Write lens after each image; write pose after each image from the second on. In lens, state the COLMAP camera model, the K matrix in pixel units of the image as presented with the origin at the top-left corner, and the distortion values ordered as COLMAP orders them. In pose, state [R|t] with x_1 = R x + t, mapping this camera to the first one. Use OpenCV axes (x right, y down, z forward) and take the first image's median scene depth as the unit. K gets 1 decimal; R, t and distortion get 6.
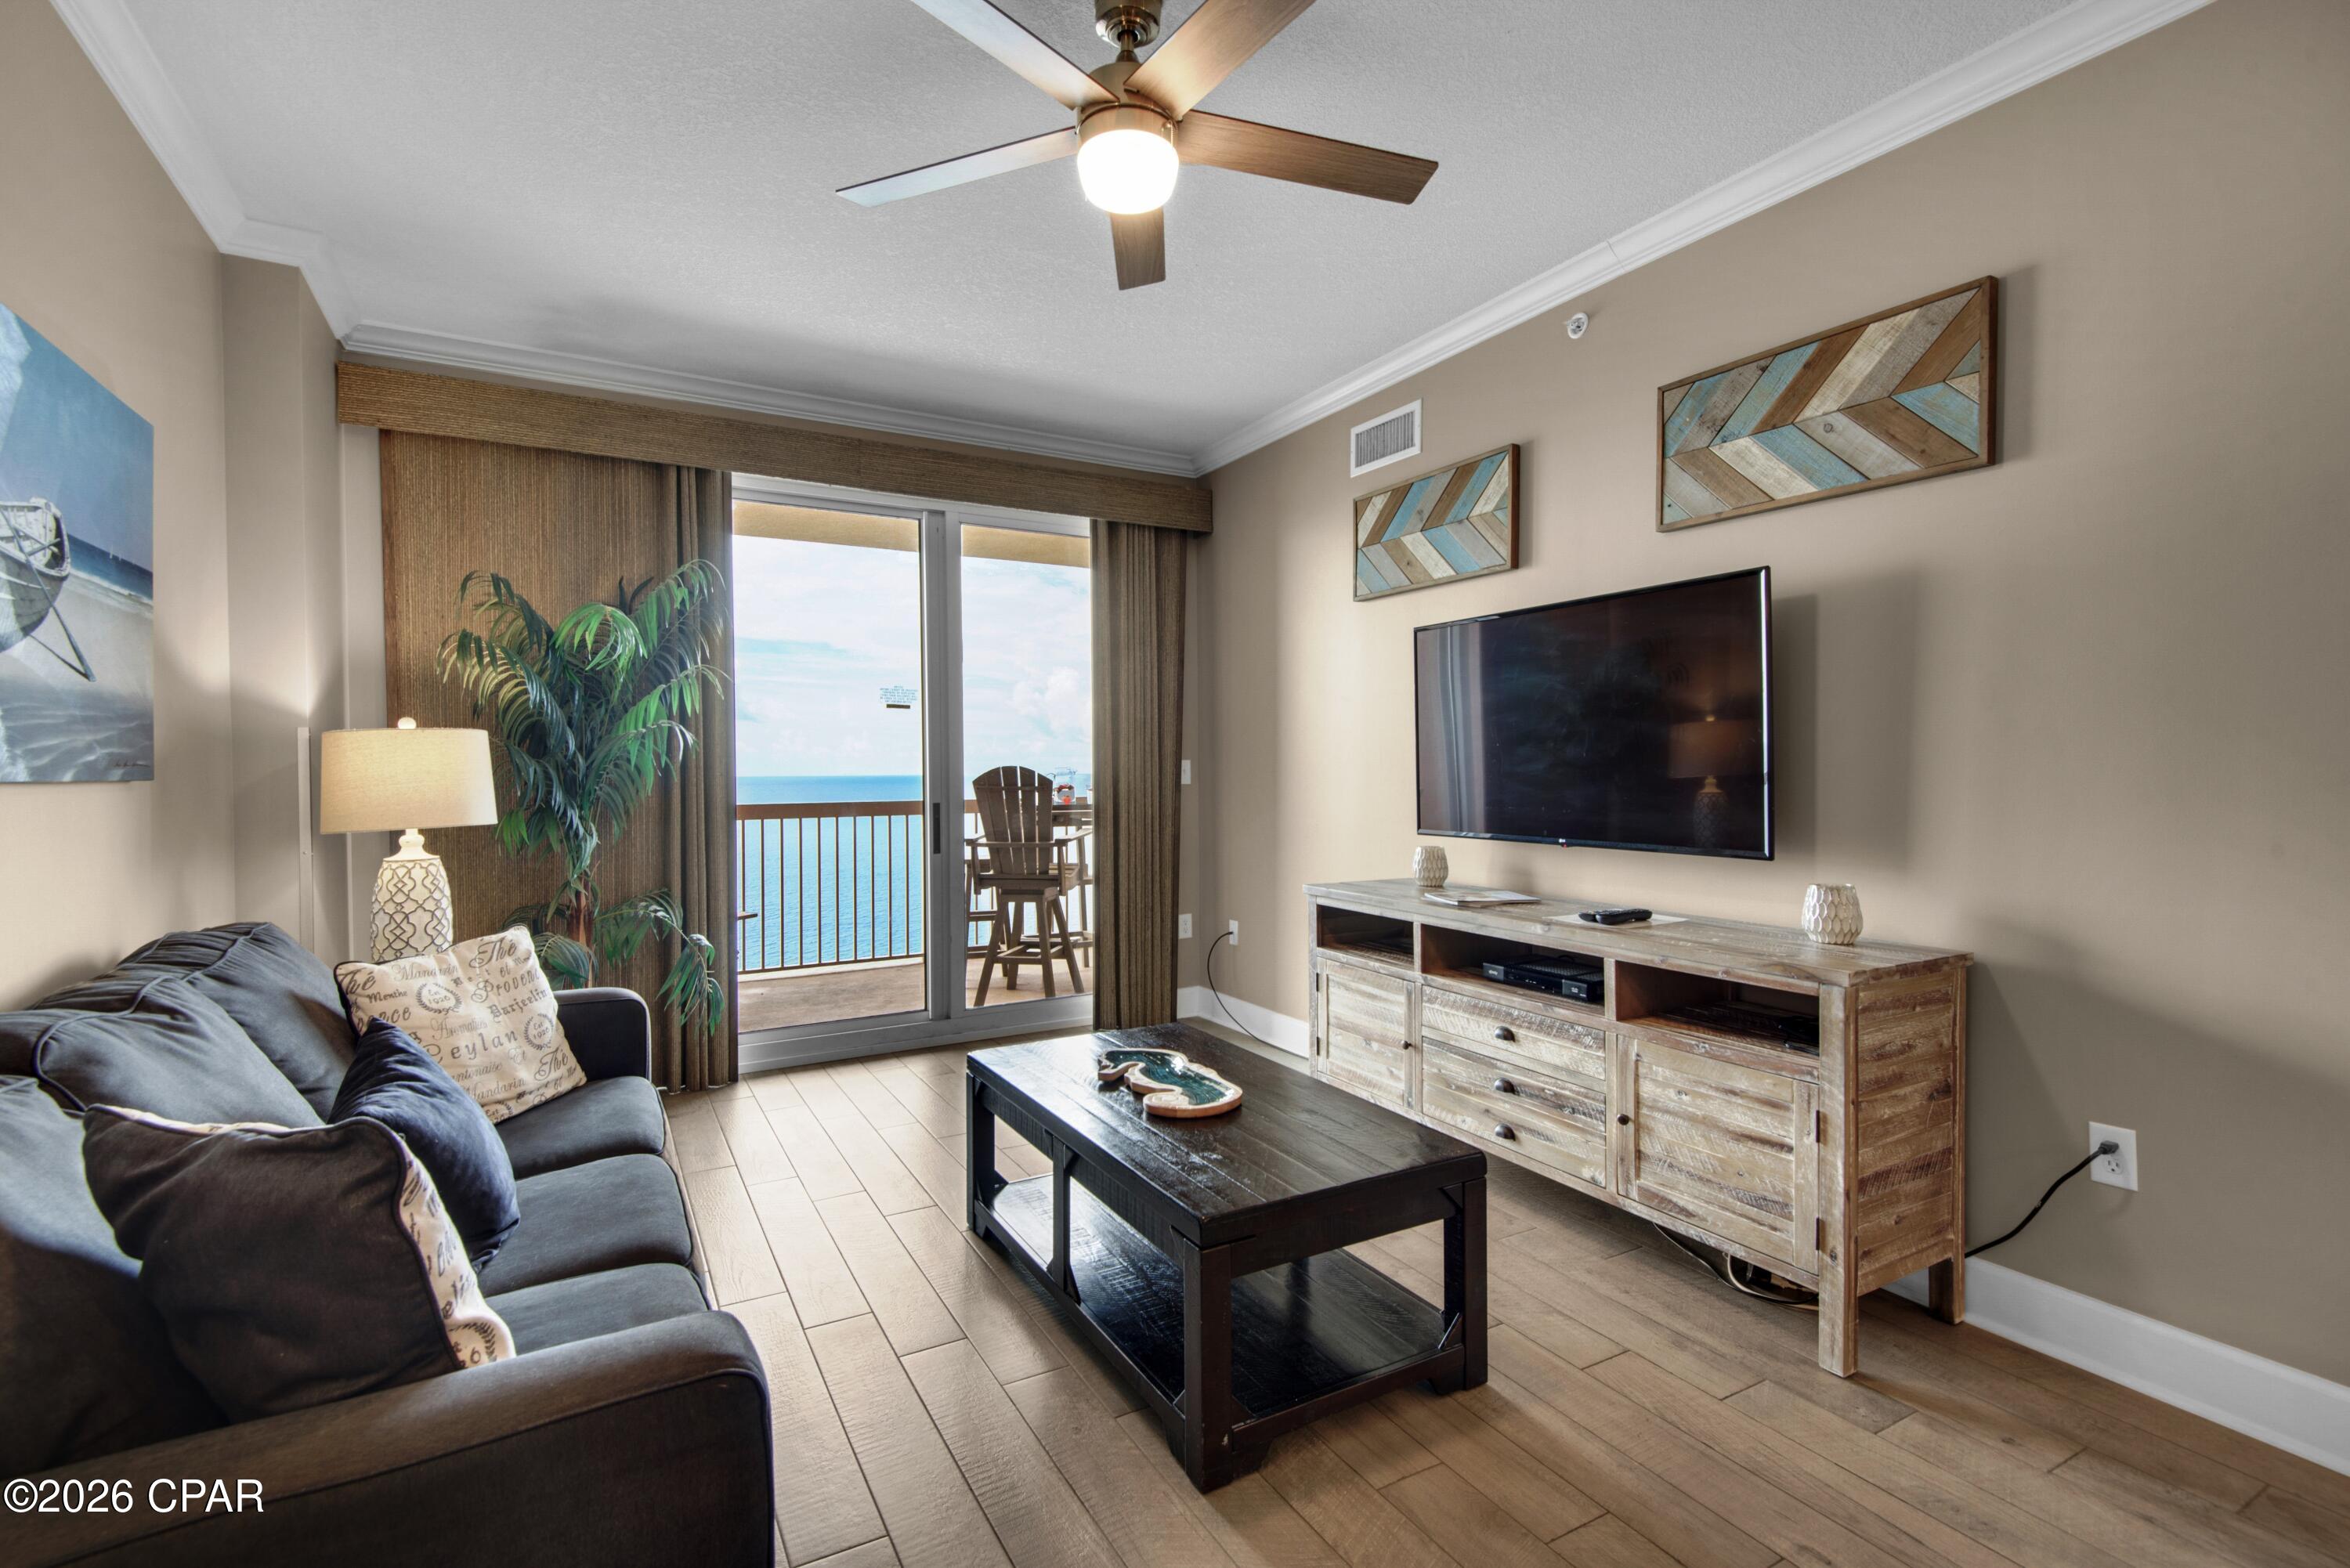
lens RADIAL K [[1064.3, 0, 1168.1], [0, 1064.3, 772.3], [0, 0, 1]] dist [0.033445, -0.021409]
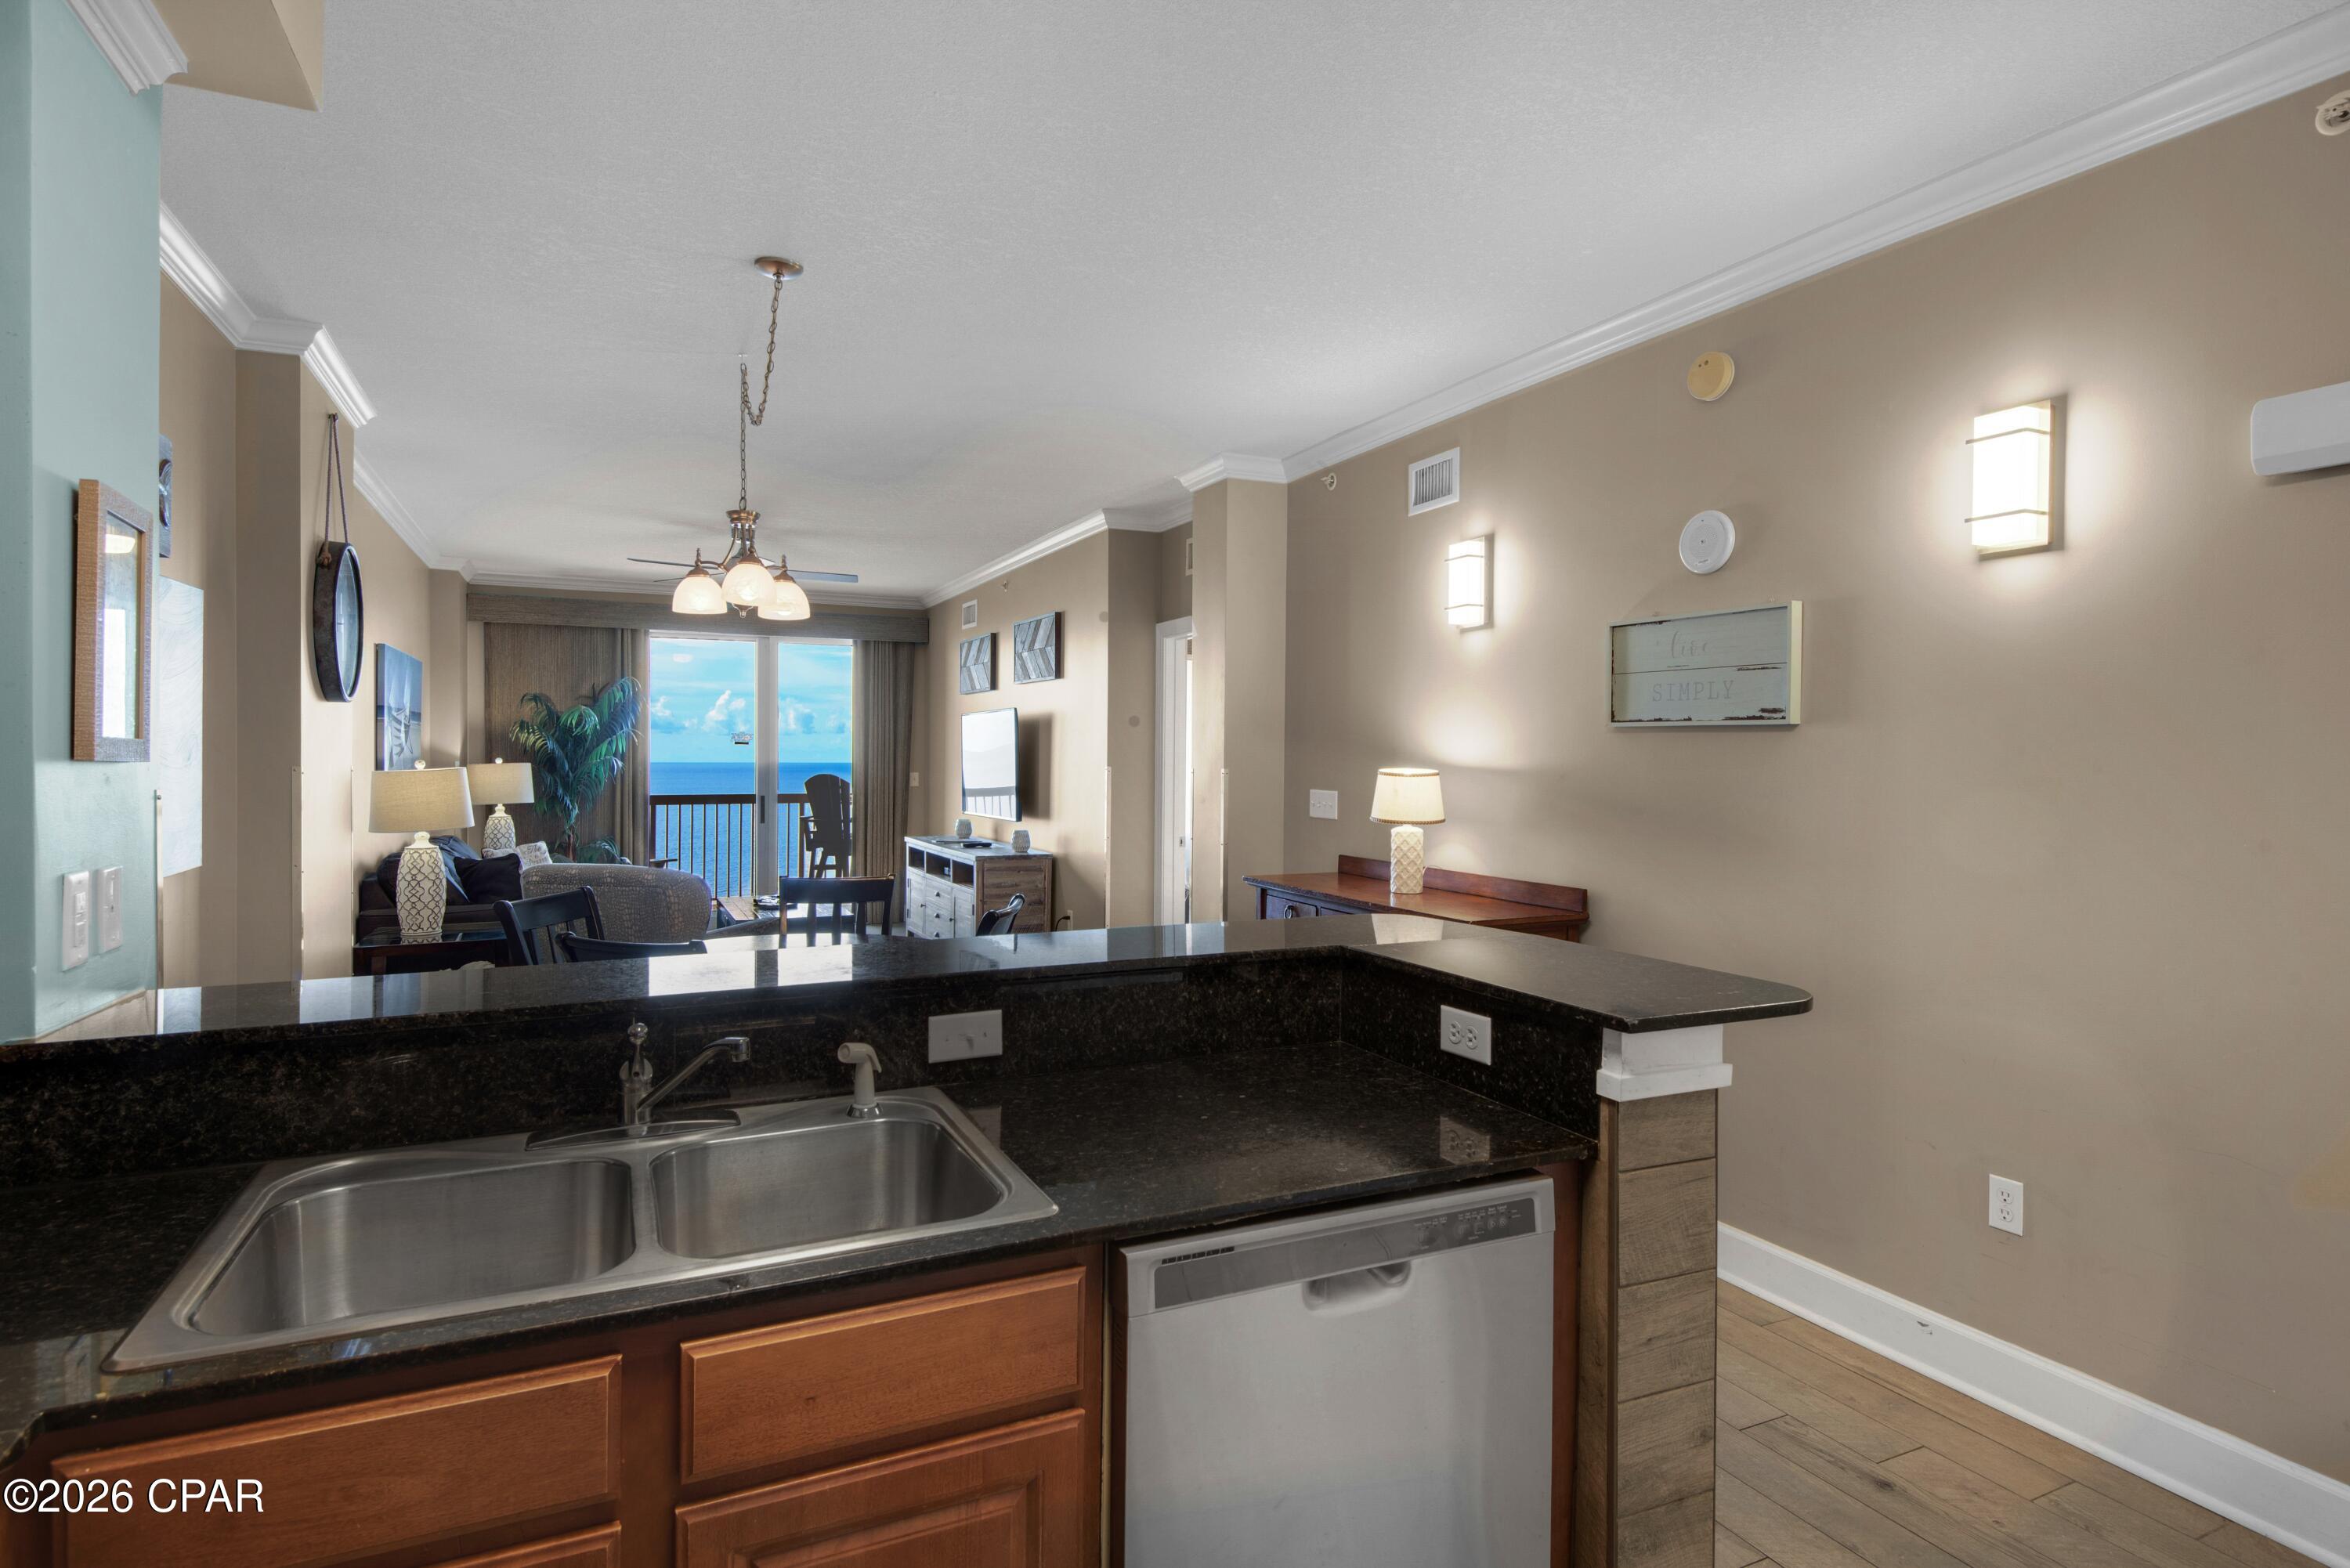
lens RADIAL K [[1212.4, 0, 1171.8], [0, 1212.4, 749.4], [0, 0, 1]] dist [0.024111, -0.000402]
pose [[0.997669, 0.009298, -0.067600, 0.910230], [-0.010176, 0.999868, -0.012653, -0.046943], [0.067474, 0.013311, 0.997632, -1.510281]]
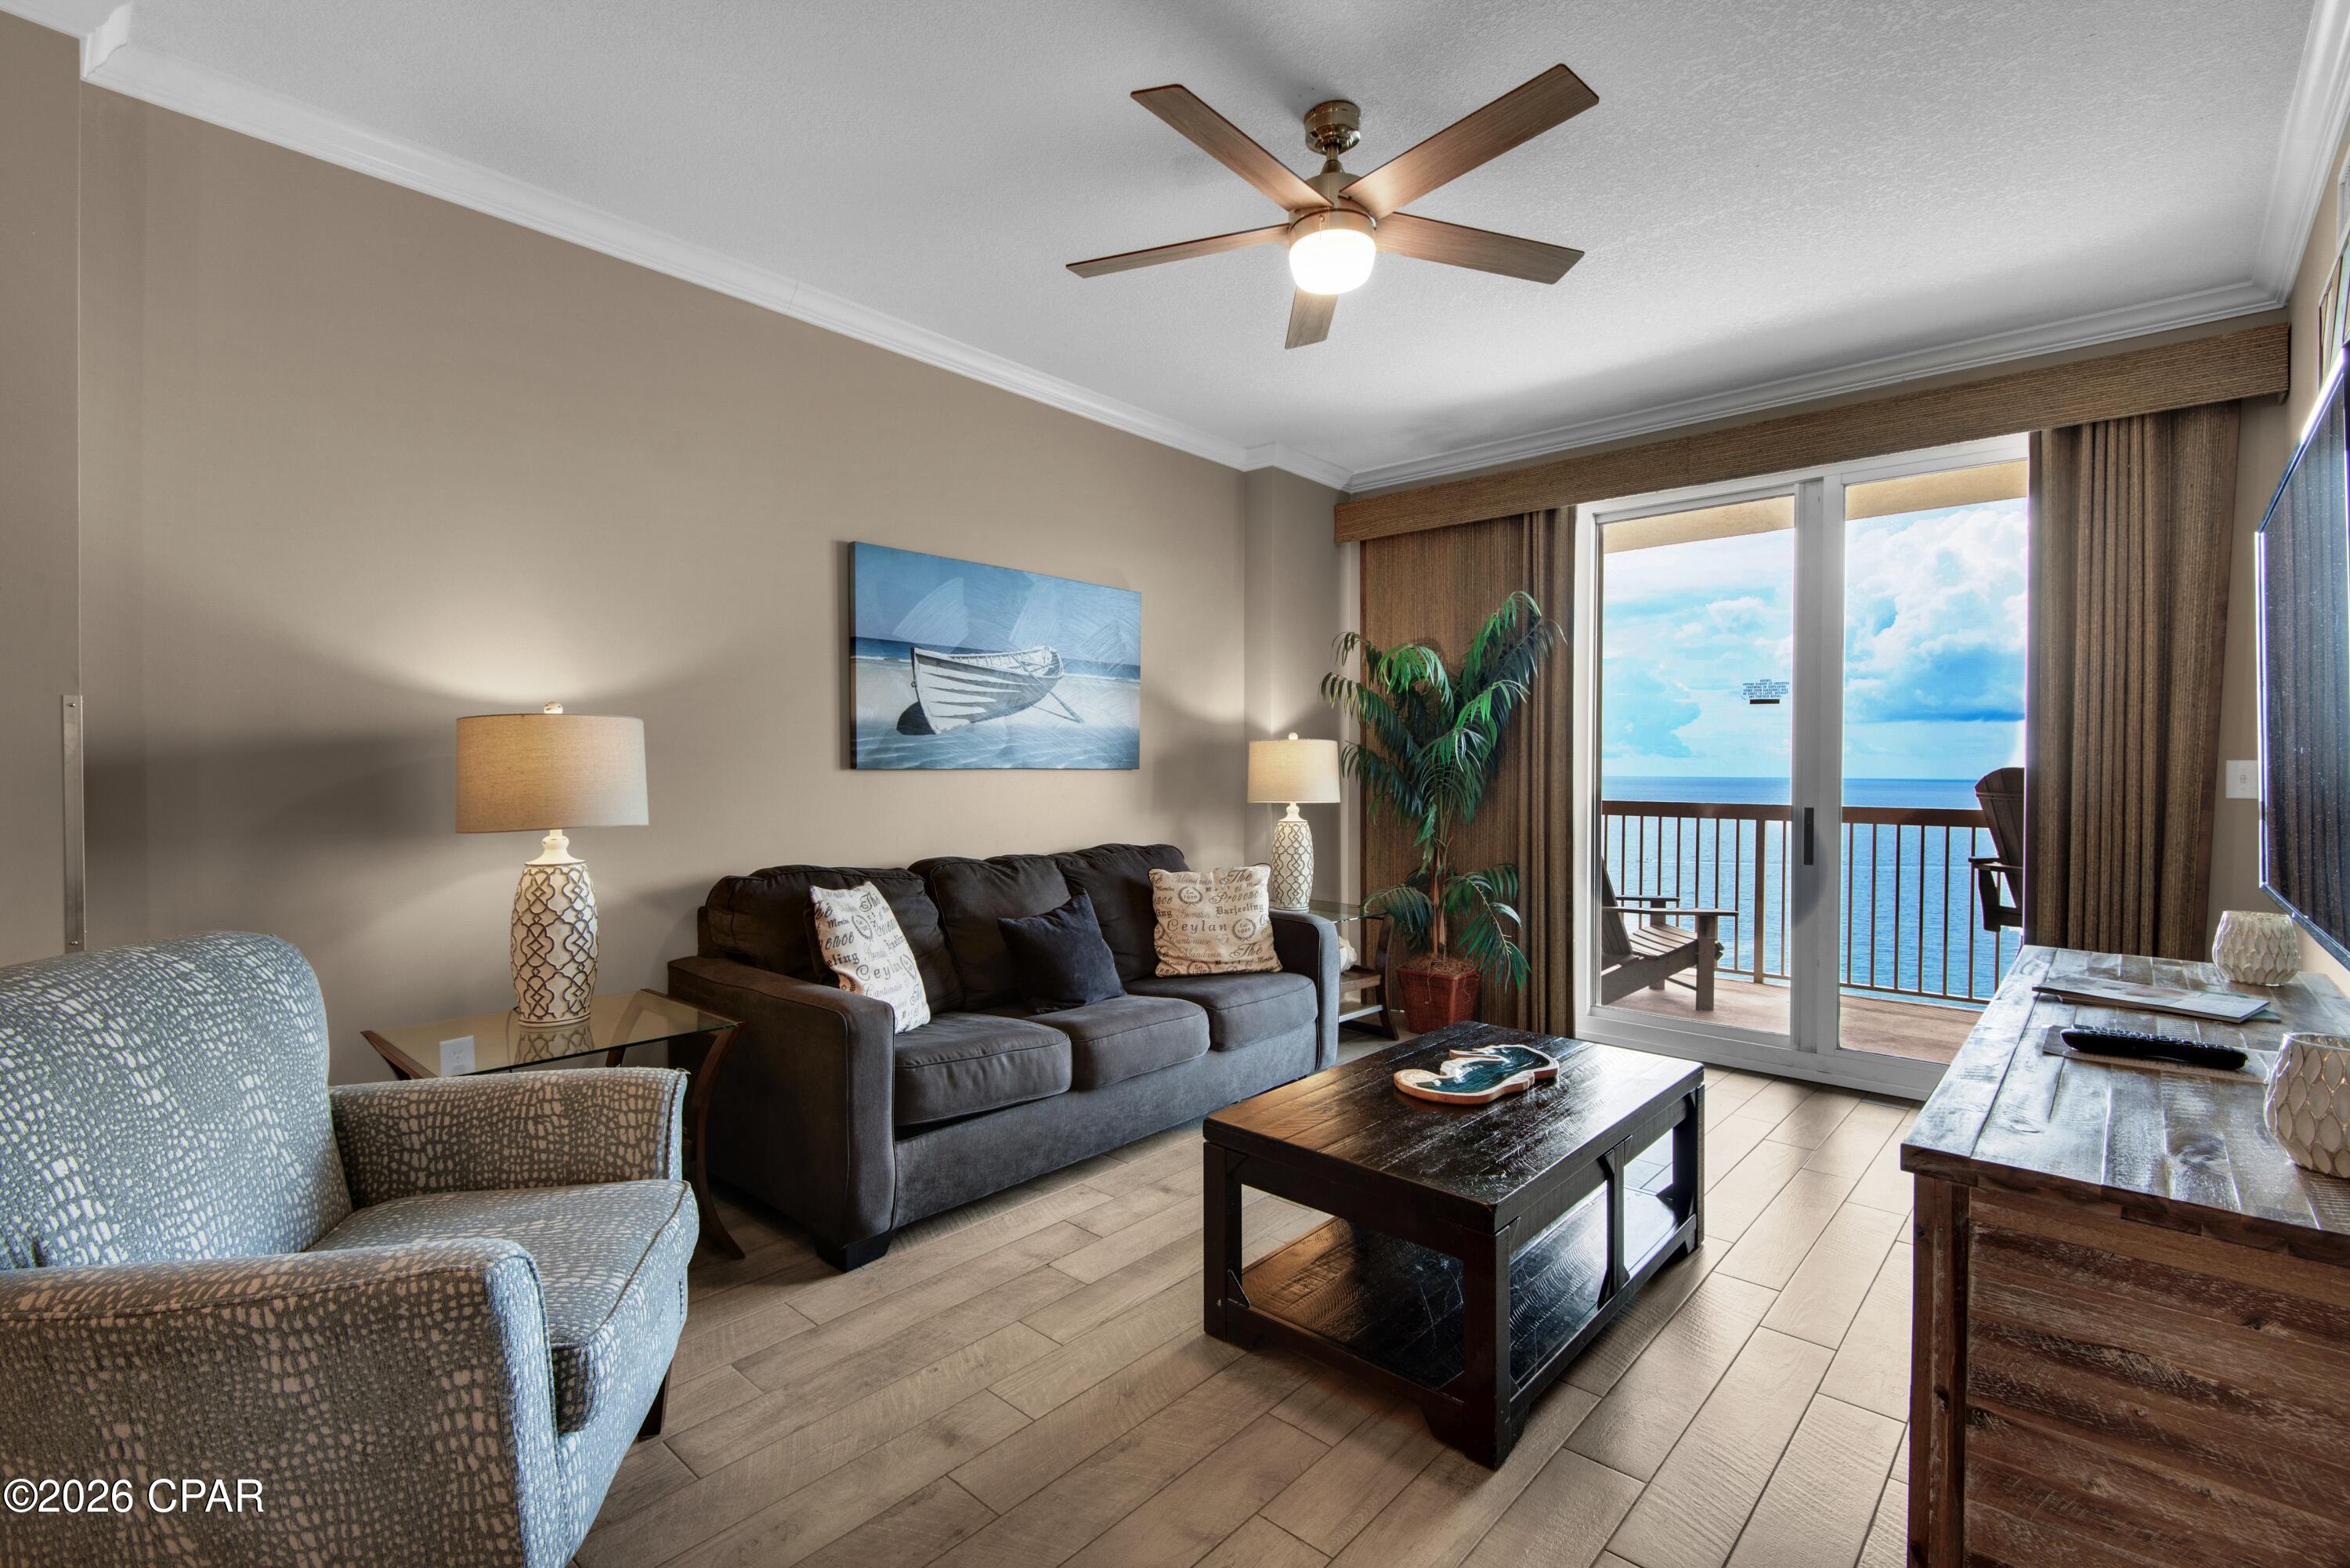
lens RADIAL K [[1064.1, 0, 1157.1], [0, 1064.1, 767.5], [0, 0, 1]] dist [-0.002219, -0.001011]
pose [[0.304559, 0.008105, -0.952459, 0.674538], [-0.012376, 0.999913, 0.004552, -0.003171], [0.952413, 0.010402, 0.304633, 0.304692]]
